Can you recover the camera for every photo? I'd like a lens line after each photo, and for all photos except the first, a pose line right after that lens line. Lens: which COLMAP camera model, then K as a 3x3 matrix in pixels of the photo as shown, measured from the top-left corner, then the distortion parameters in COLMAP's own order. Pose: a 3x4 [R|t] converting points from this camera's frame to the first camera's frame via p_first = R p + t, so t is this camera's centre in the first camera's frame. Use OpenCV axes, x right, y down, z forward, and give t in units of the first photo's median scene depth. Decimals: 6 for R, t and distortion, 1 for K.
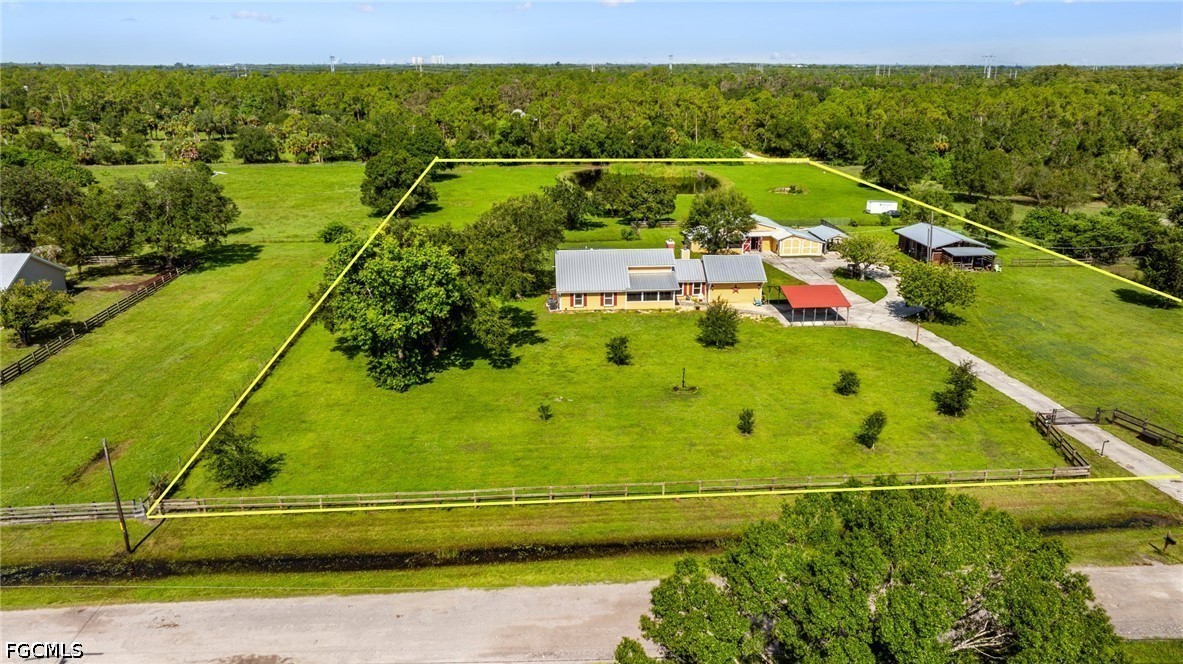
lens RADIAL K [[826.4, 0, 590.4], [0, 826.4, 330.5], [0, 0, 1]] dist [-0.006755, -0.001054]
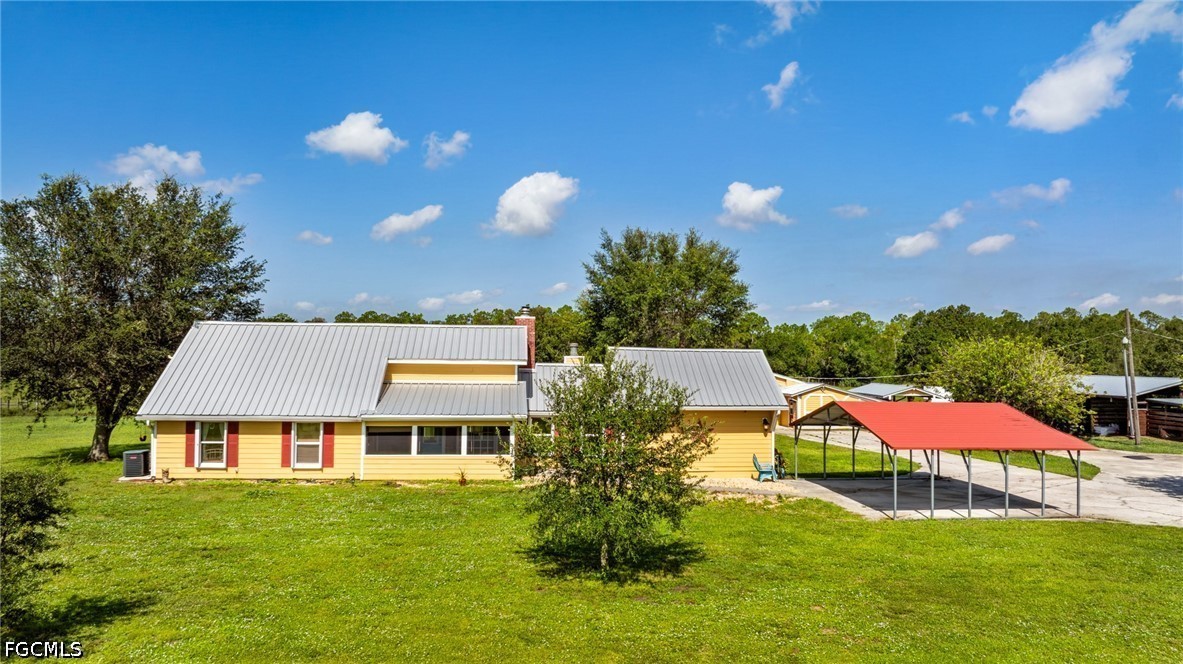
lens RADIAL K [[826.4, 0, 595.2], [0, 826.4, 332.4], [0, 0, 1]] dist [-0.006755, -0.001054]
pose [[0.999741, 0.014956, 0.017171, 0.128646], [-0.008224, 0.940318, -0.340198, 0.029945], [-0.021234, 0.339969, 0.940197, 0.676840]]
